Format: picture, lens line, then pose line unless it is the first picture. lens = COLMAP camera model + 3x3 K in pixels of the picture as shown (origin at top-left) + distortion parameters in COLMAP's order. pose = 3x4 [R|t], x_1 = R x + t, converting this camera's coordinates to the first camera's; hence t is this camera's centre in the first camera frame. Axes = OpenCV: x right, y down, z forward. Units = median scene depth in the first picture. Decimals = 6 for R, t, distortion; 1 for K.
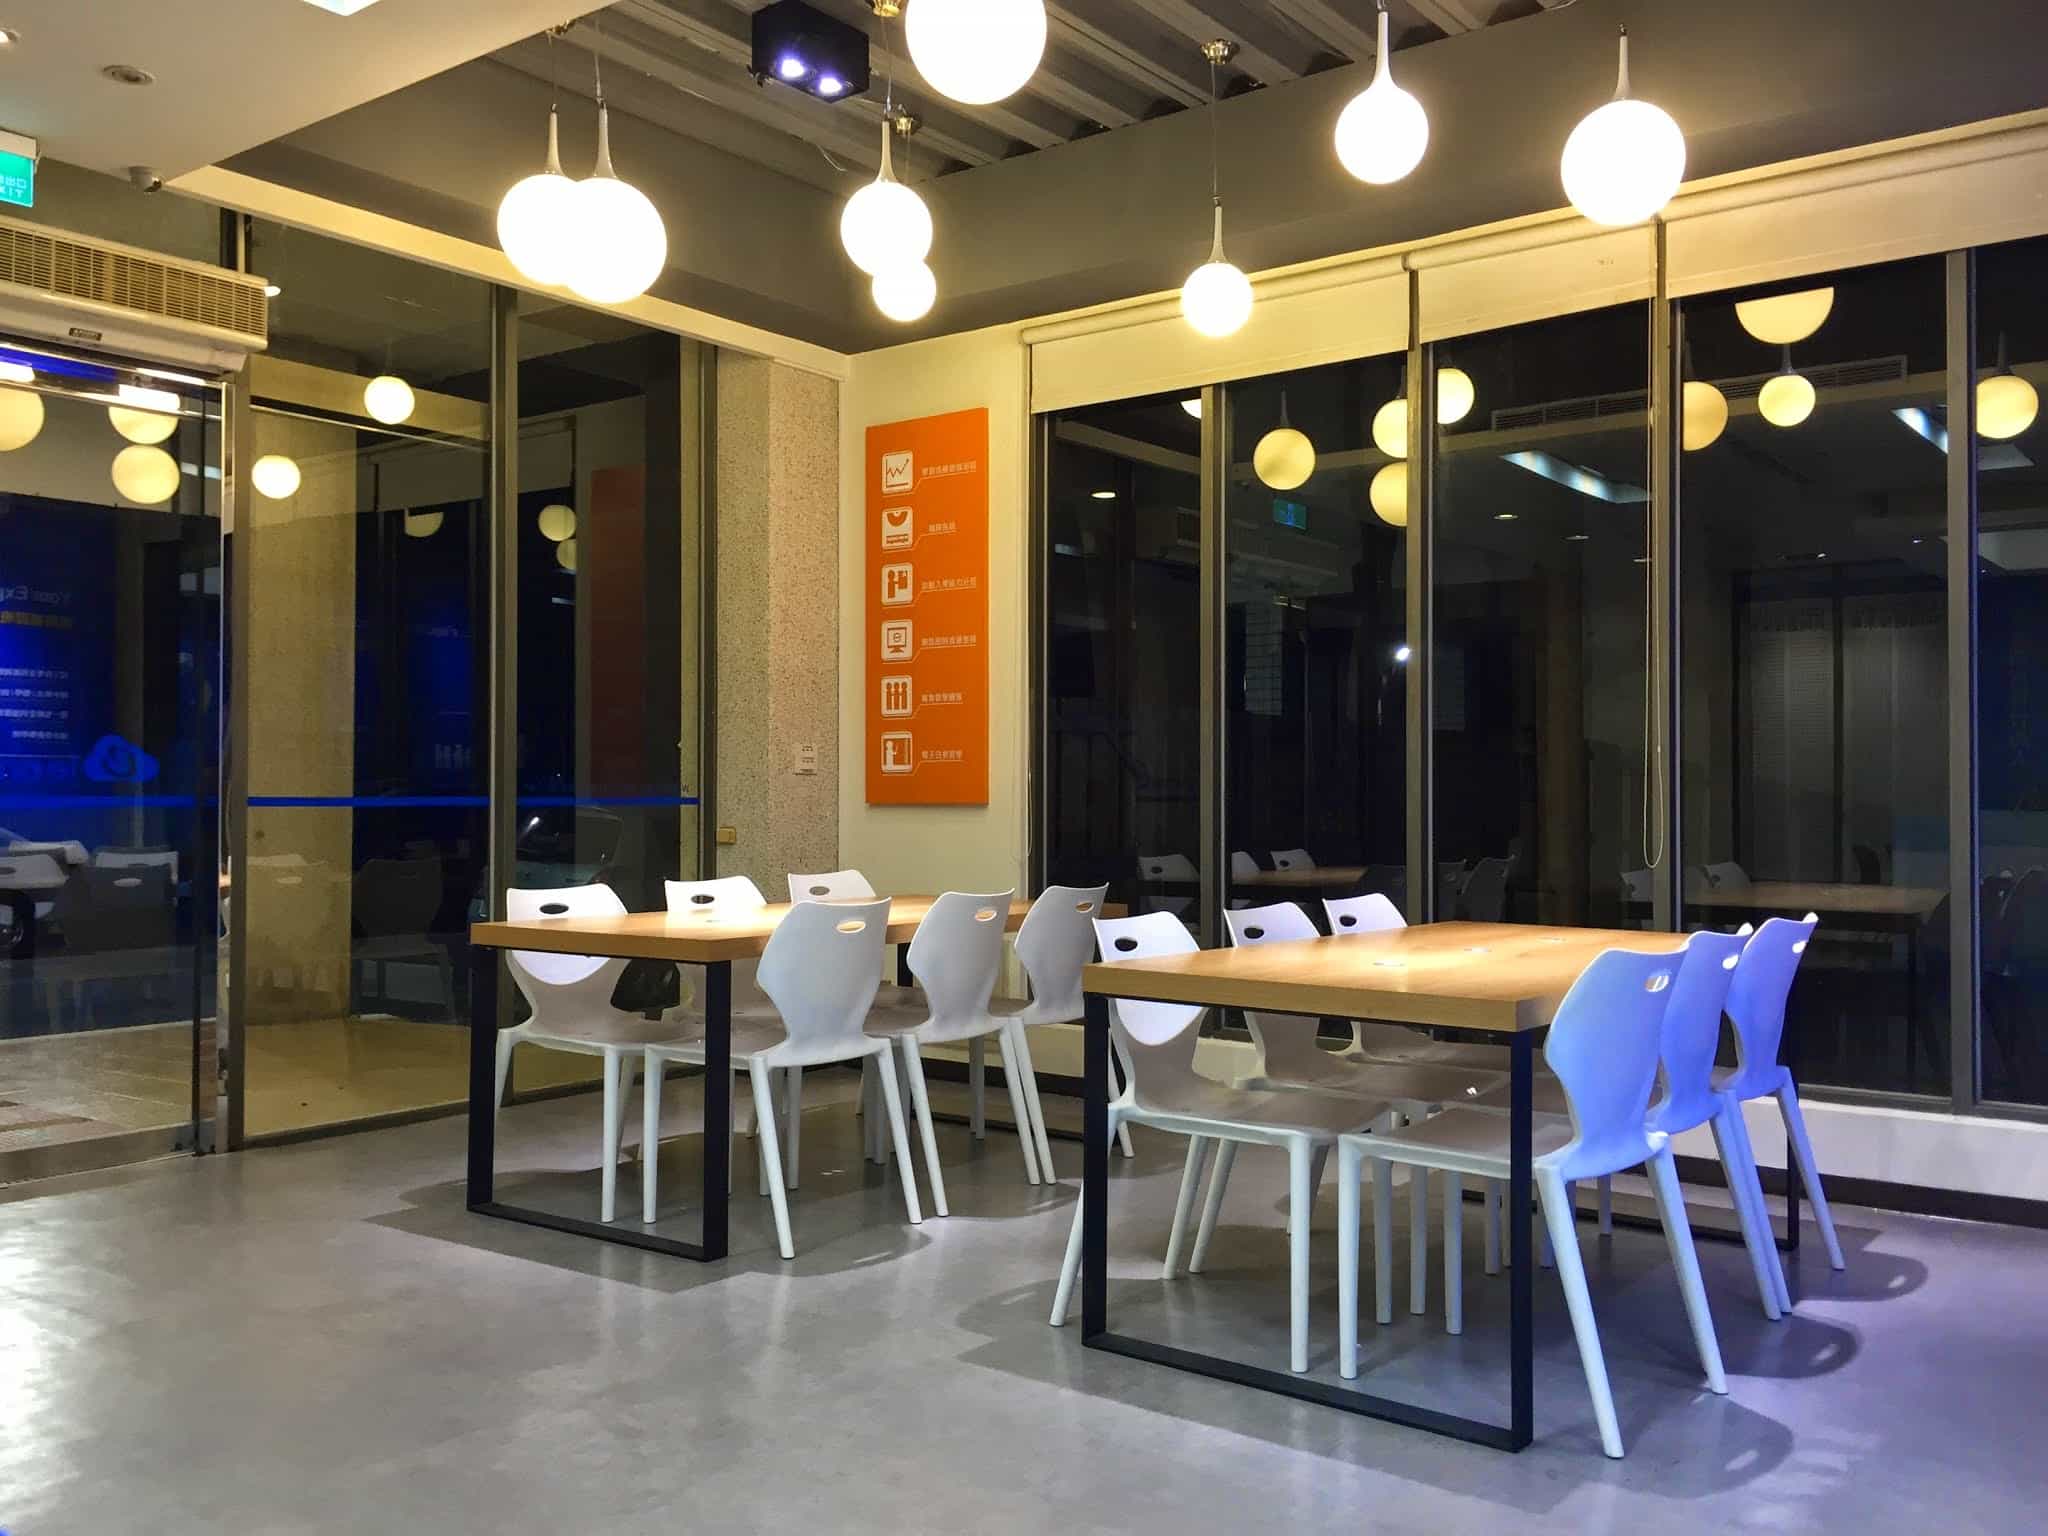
lens RADIAL K [[1733.9, 0, 1023.6], [0, 1733.9, 771.1], [0, 0, 1]] dist [0.034142, -0.067884]
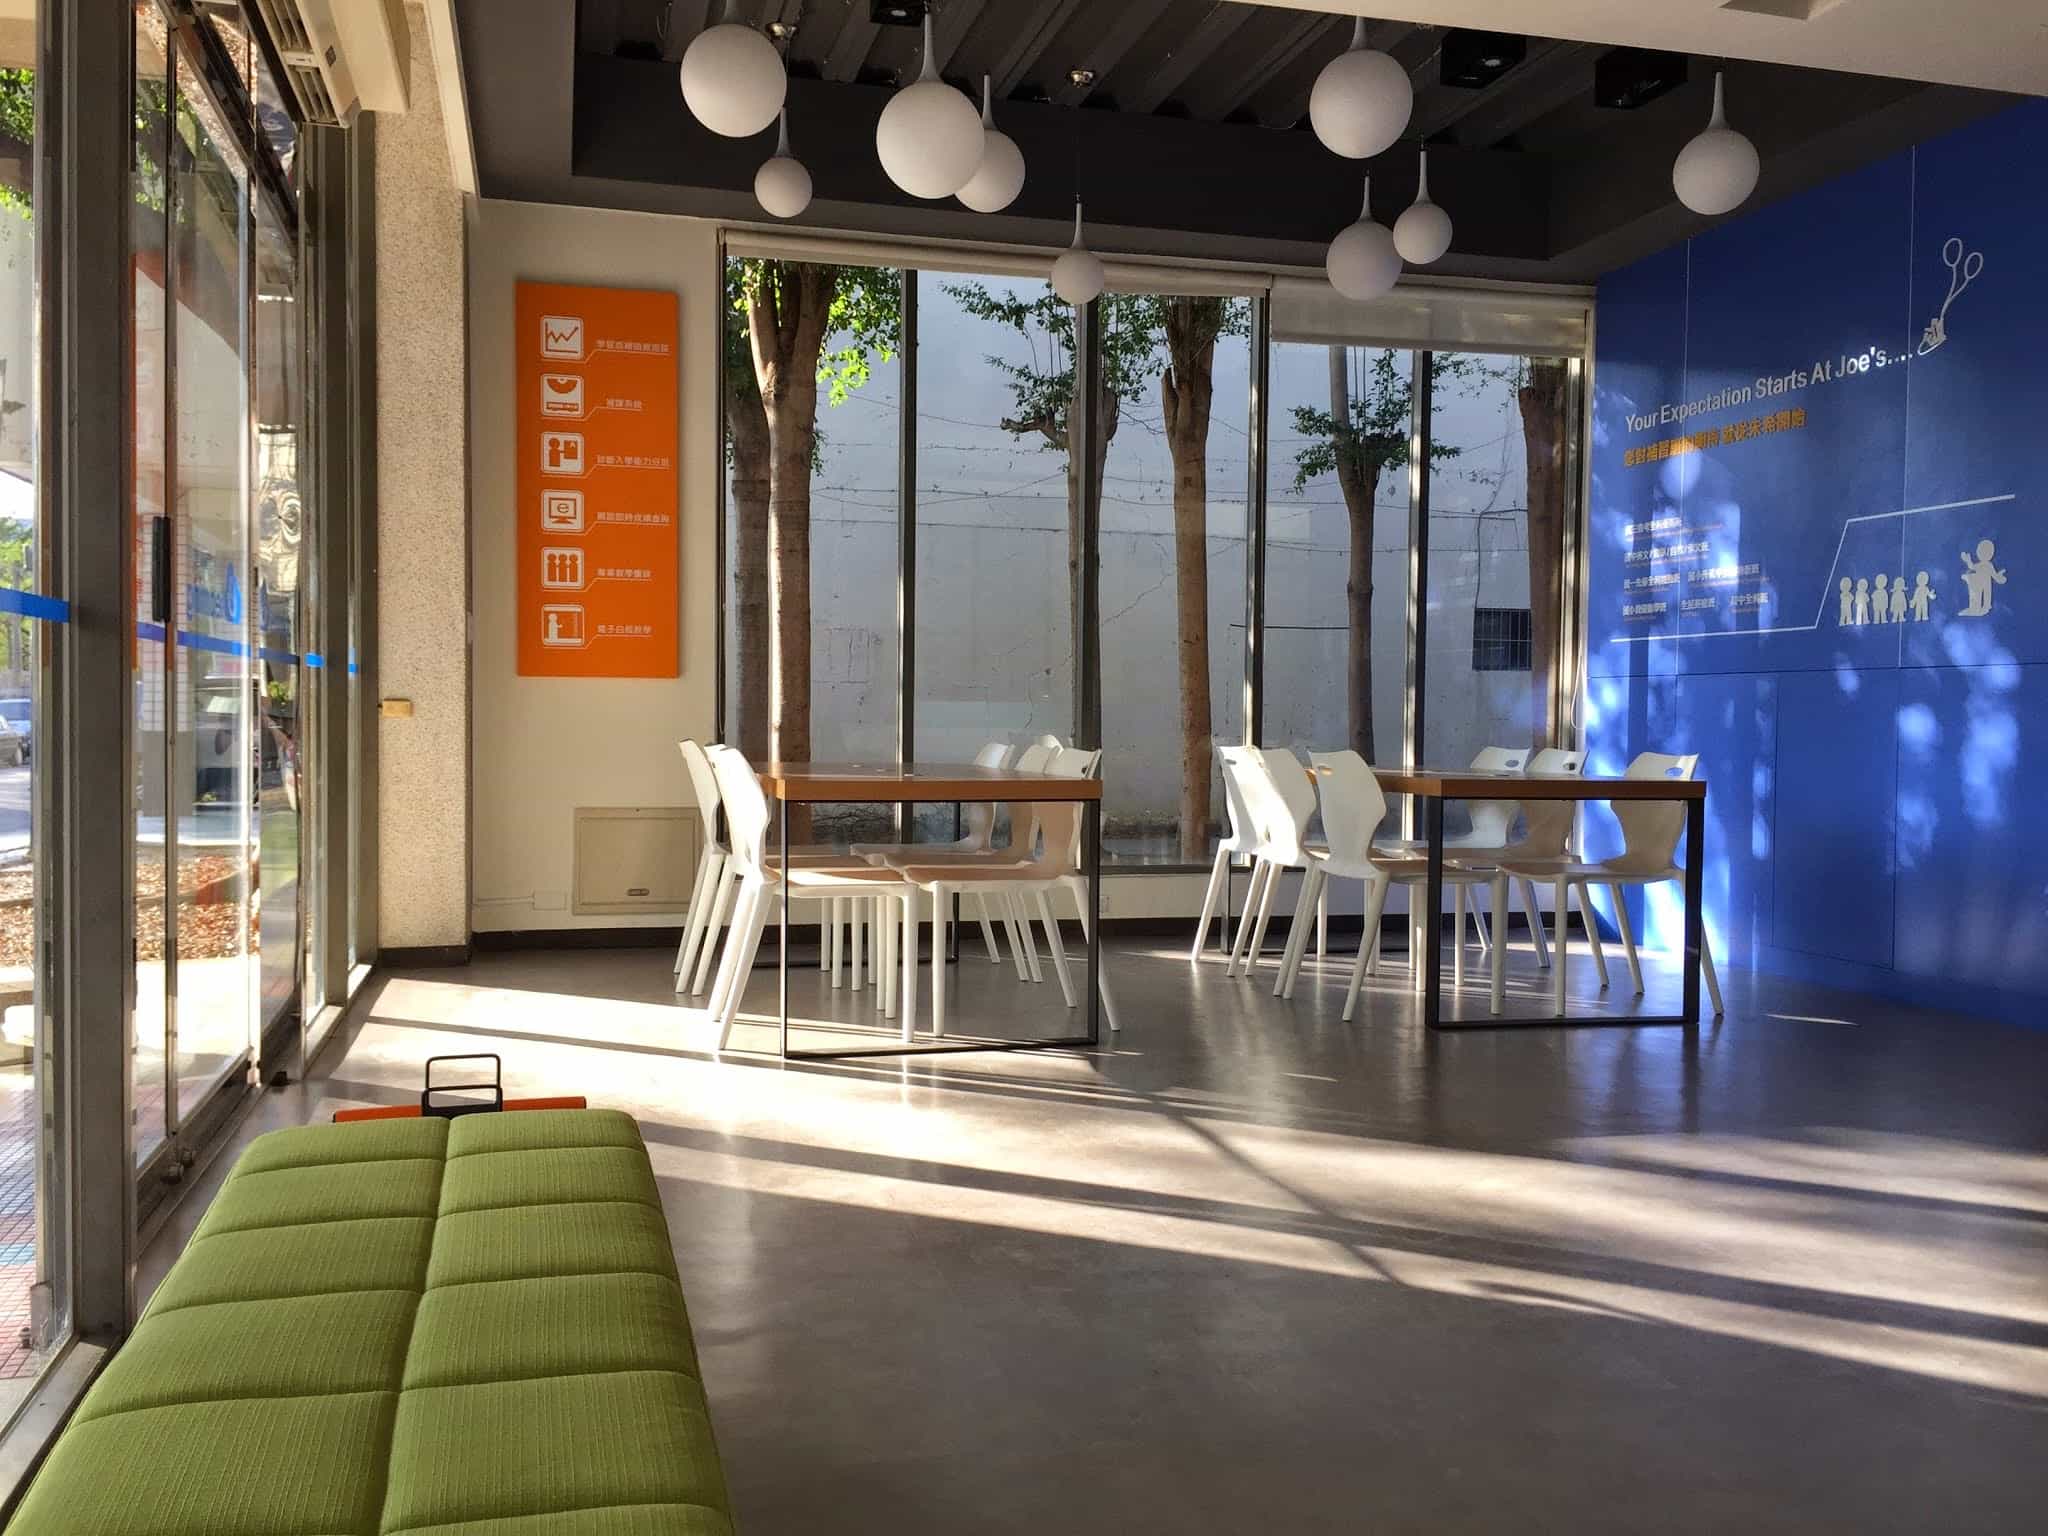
lens RADIAL K [[1733.9, 0, 1021.6], [0, 1733.9, 763.2], [0, 0, 1]] dist [0.034142, -0.067884]
pose [[0.600657, -0.023357, 0.799166, -0.706204], [-0.016629, 0.998992, 0.041696, 0.021692], [-0.799334, -0.038334, 0.599663, 0.197978]]
